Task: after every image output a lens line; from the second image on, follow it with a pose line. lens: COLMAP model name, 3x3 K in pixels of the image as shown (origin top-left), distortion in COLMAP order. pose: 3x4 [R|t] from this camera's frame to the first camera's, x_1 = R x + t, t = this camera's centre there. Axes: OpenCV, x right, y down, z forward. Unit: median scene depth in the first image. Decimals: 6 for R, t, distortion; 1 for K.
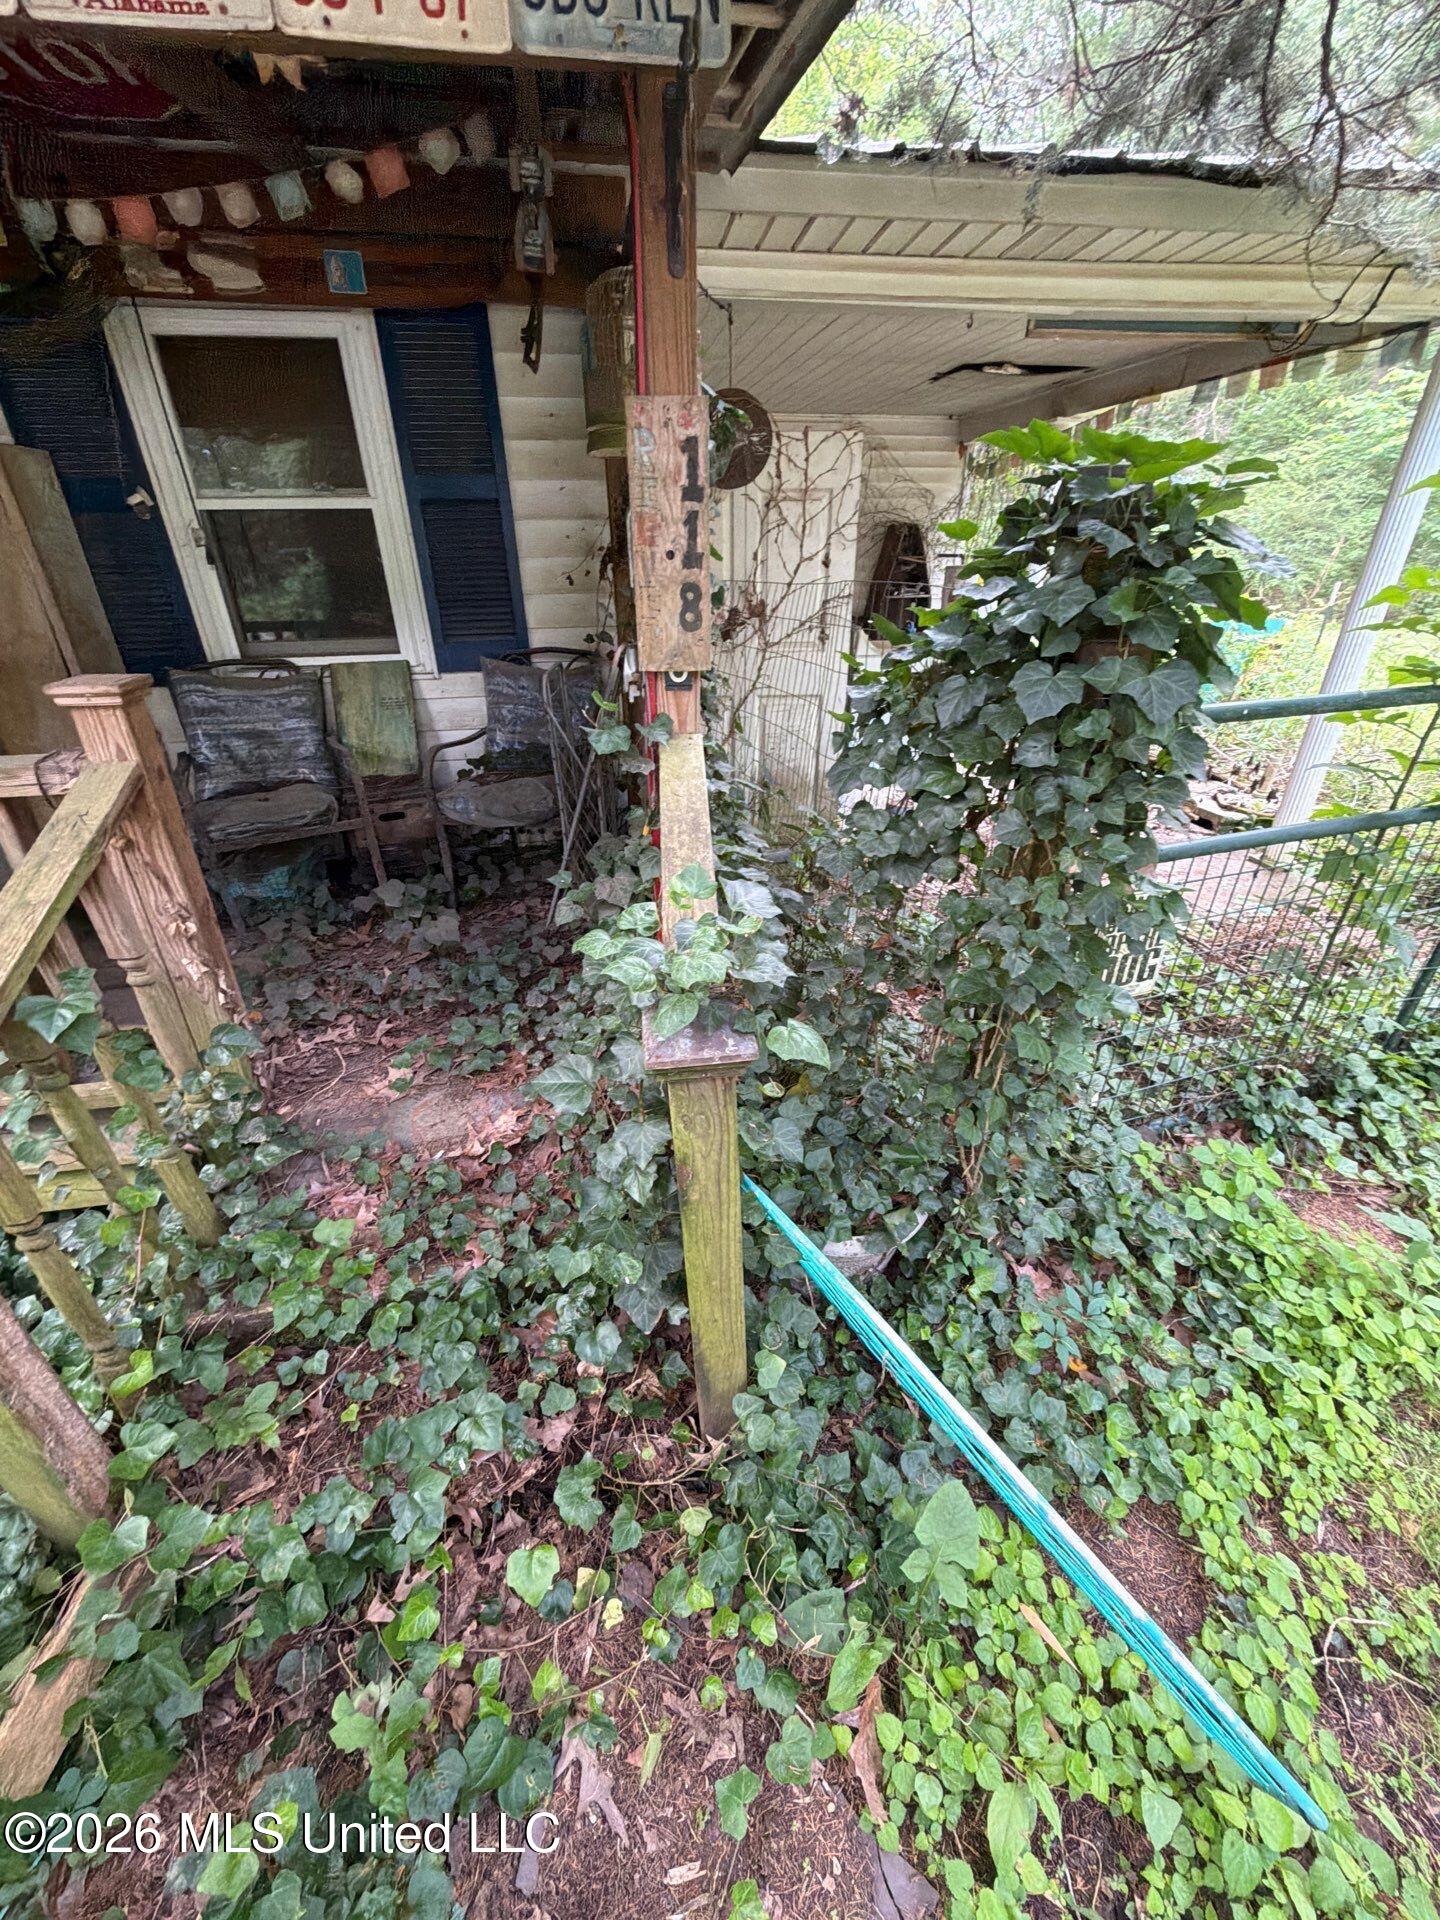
lens RADIAL K [[765.6, 0, 719.5], [0, 765.6, 962.0], [0, 0, 1]] dist [0.000894, 0.000096]
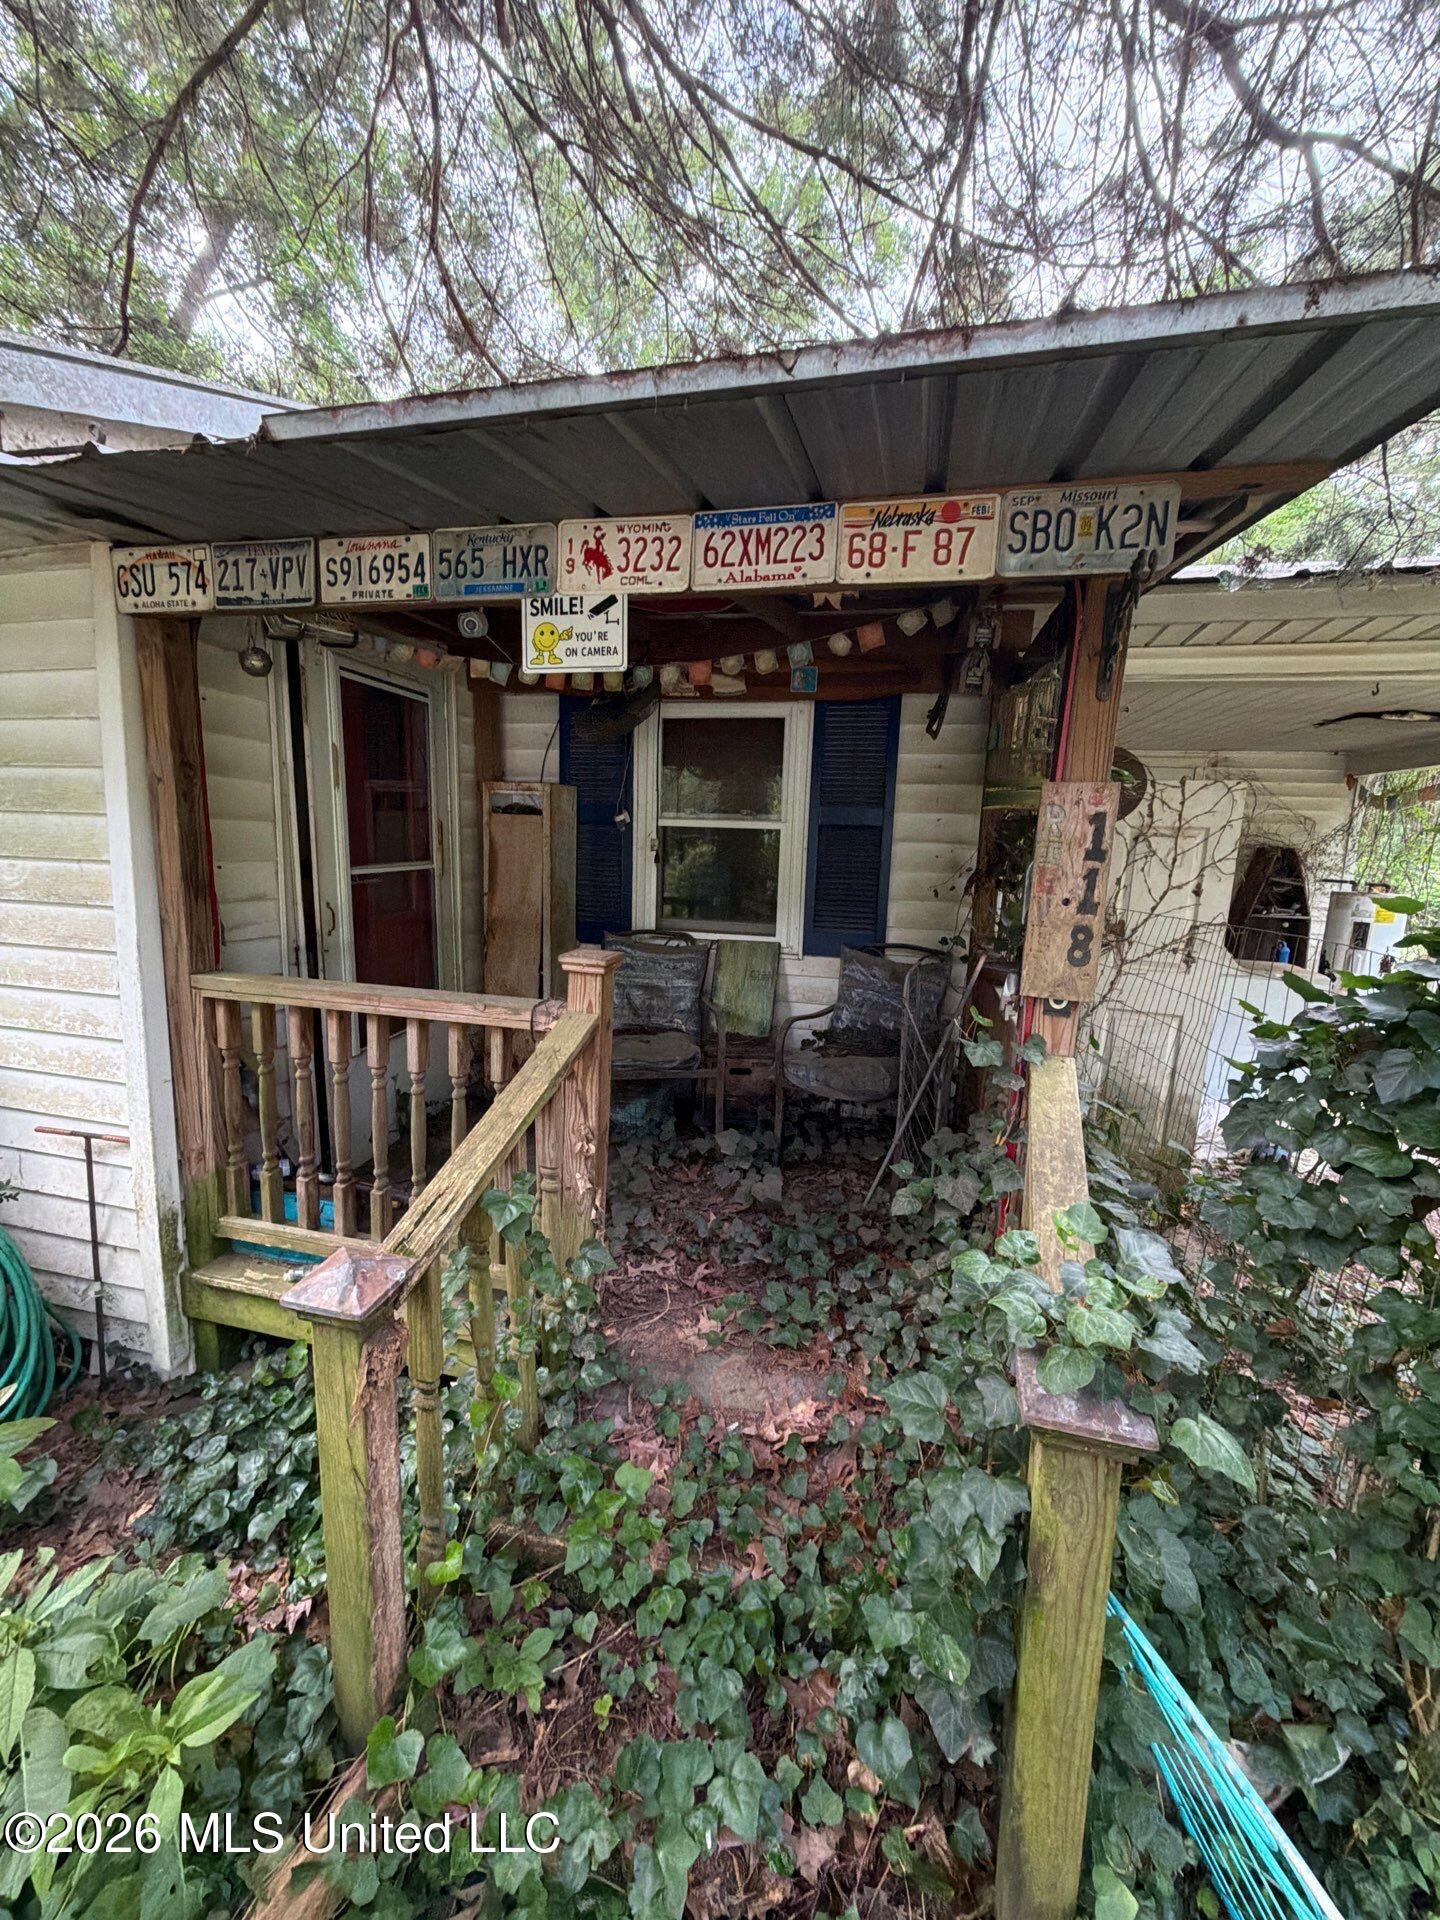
lens RADIAL K [[765.6, 0, 719.5], [0, 765.6, 962.0], [0, 0, 1]] dist [0.000894, 0.000096]
pose [[0.917748, 0.105708, -0.382836, -0.077654], [-0.227258, 0.930300, -0.287918, -0.017331], [0.325717, 0.351239, 0.877804, -0.085628]]
